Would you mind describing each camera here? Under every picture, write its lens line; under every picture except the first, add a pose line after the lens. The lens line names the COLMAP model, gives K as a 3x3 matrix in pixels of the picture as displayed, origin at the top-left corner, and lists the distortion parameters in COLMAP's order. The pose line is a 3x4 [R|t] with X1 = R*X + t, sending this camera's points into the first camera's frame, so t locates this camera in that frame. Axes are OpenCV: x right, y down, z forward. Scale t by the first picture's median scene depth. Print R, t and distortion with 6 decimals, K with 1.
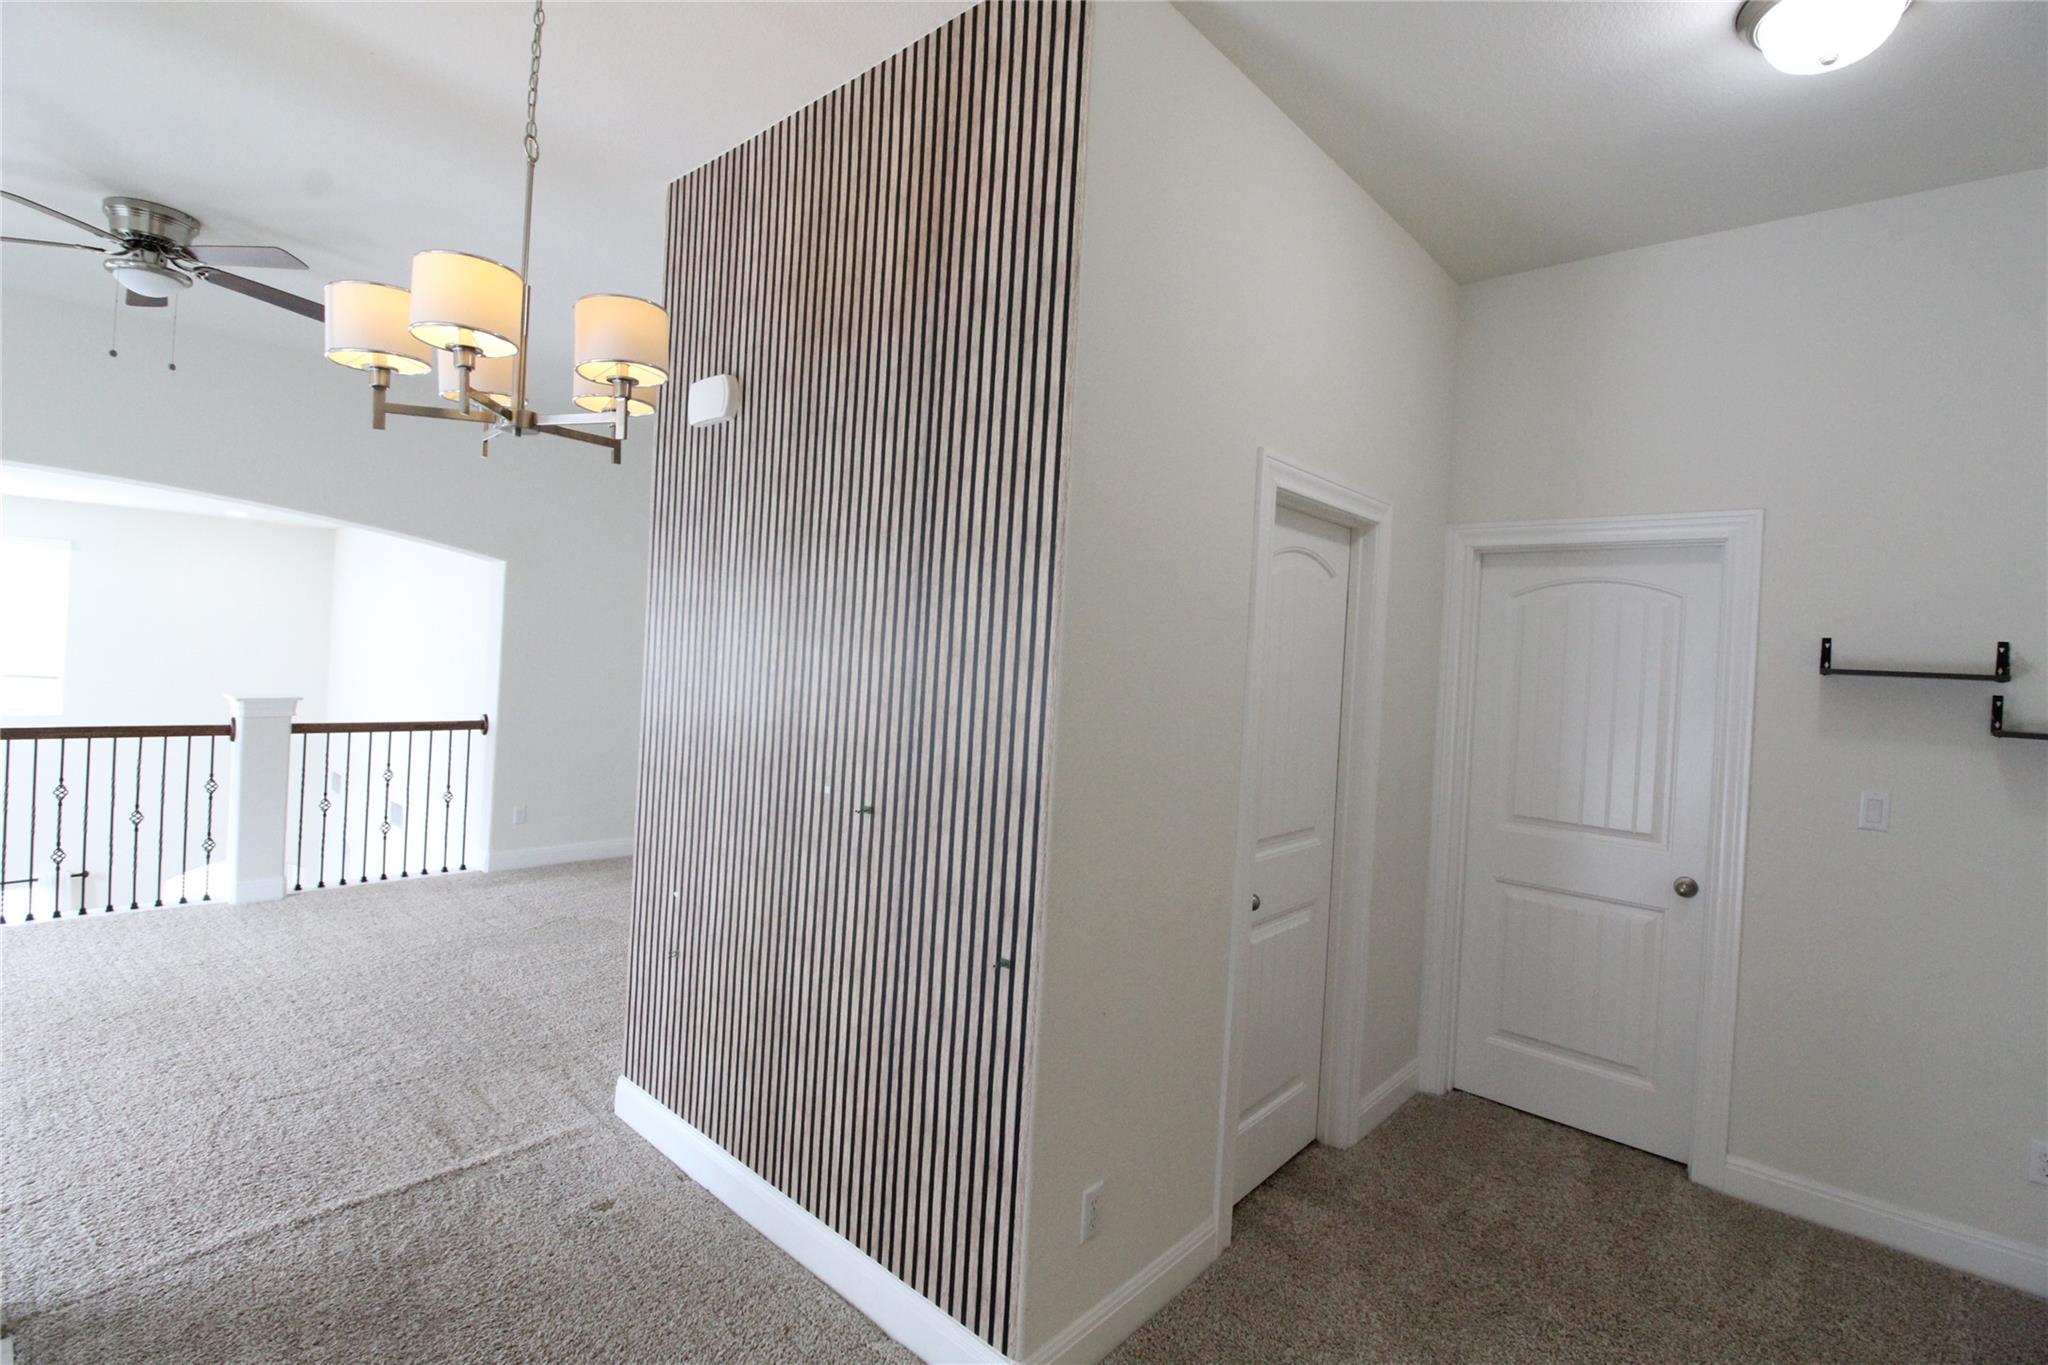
lens RADIAL K [[945.3, 0, 1028.8], [0, 945.3, 652.9], [0, 0, 1]] dist [0.000073, -0.012069]
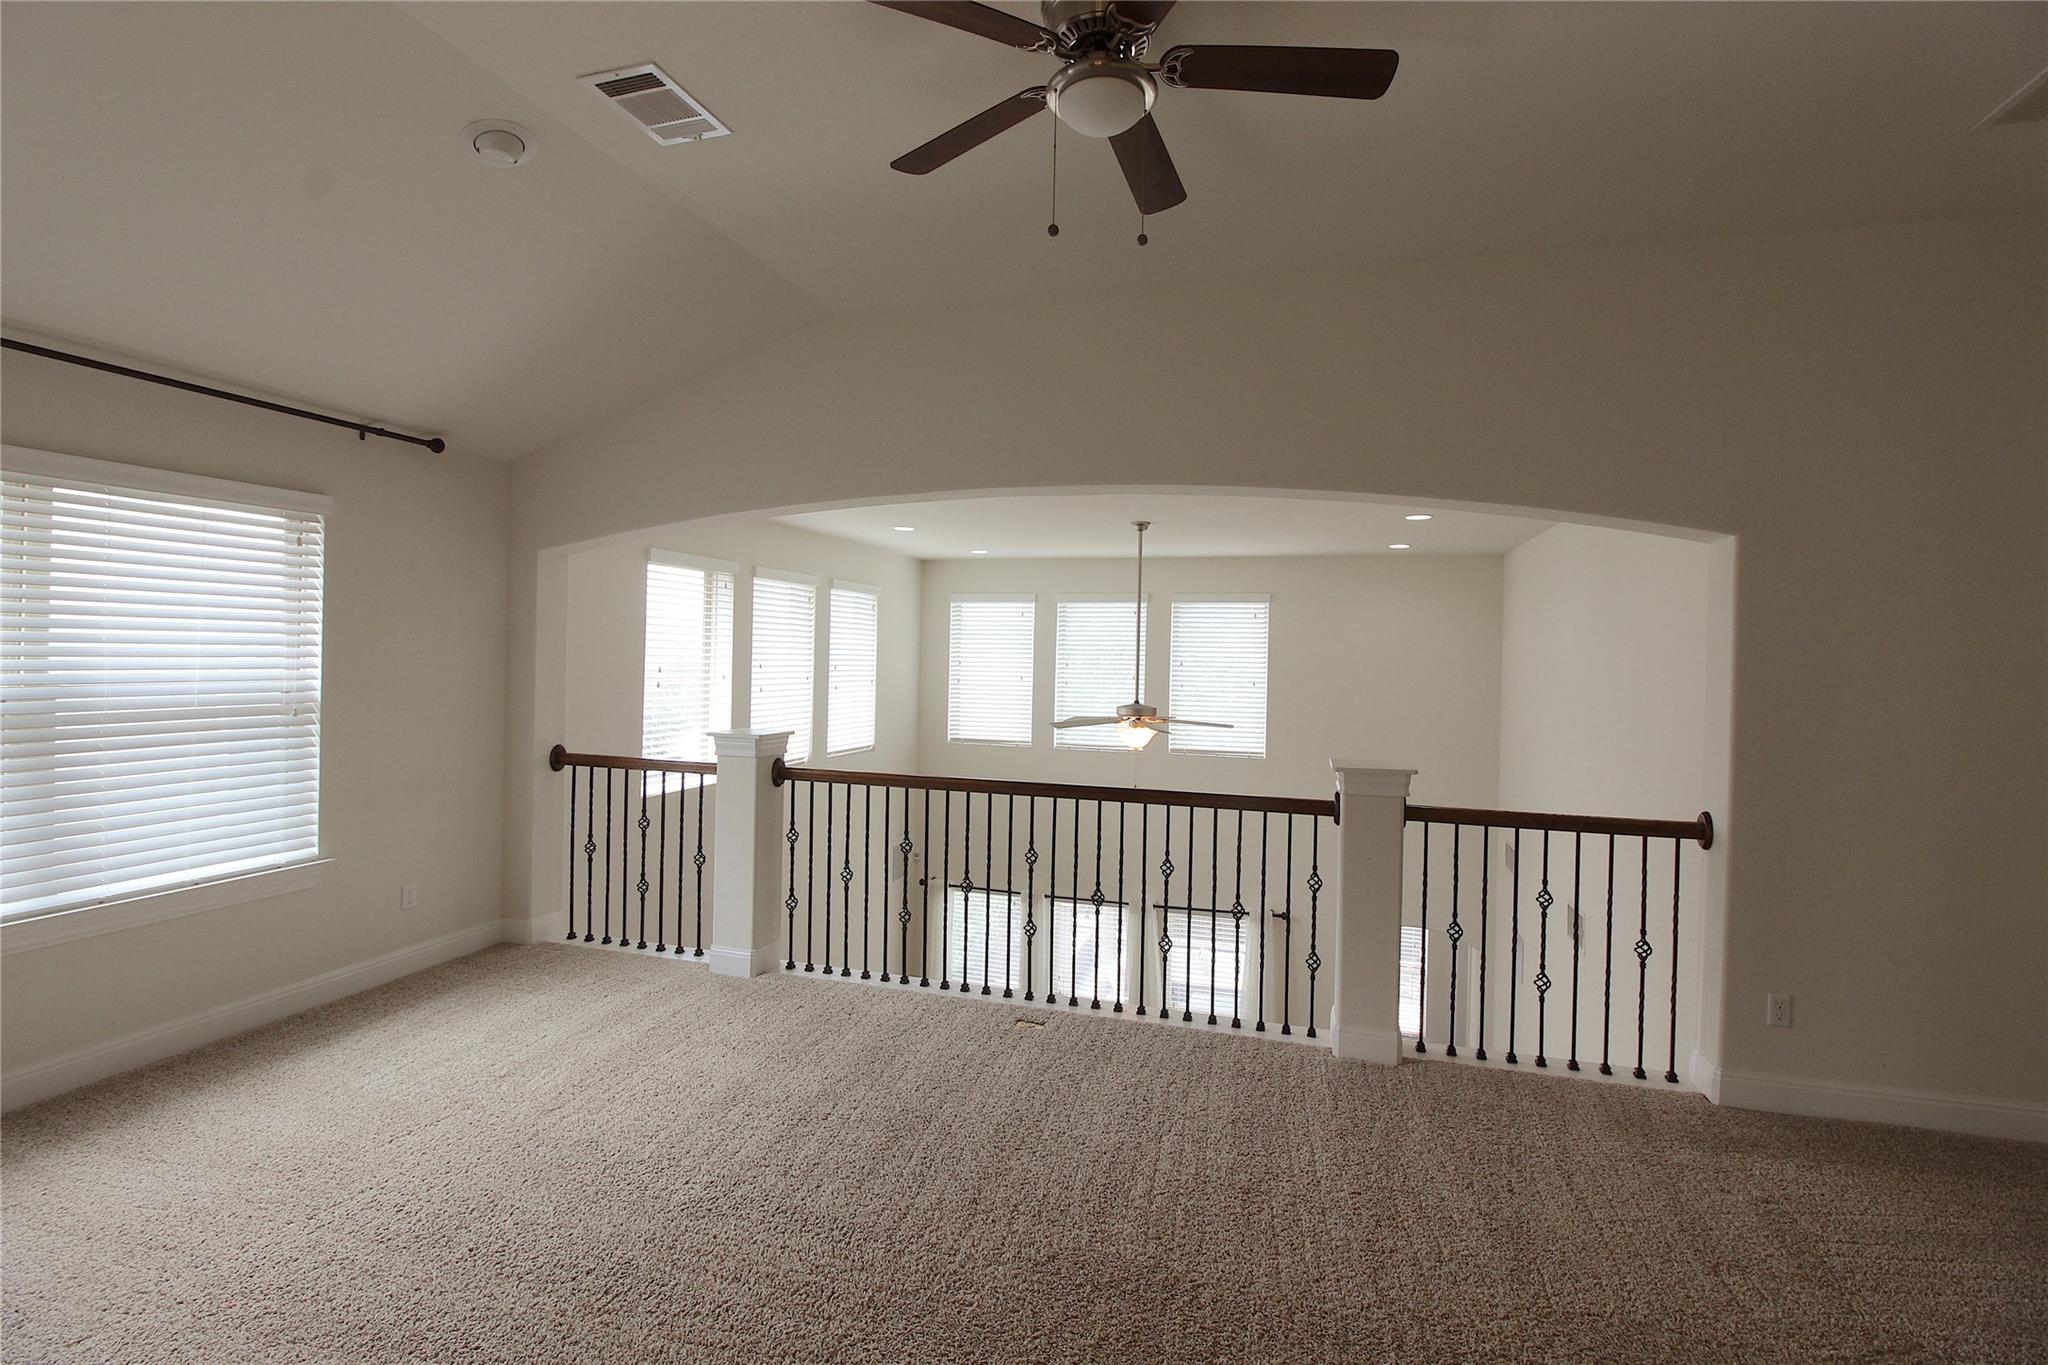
lens RADIAL K [[945.3, 0, 1028.8], [0, 945.3, 652.9], [0, 0, 1]] dist [0.000073, -0.012069]
pose [[0.421941, -0.039354, -0.905769, -0.252517], [0.000488, 0.999067, -0.043181, -0.006583], [0.906623, 0.017778, 0.421567, 0.426803]]
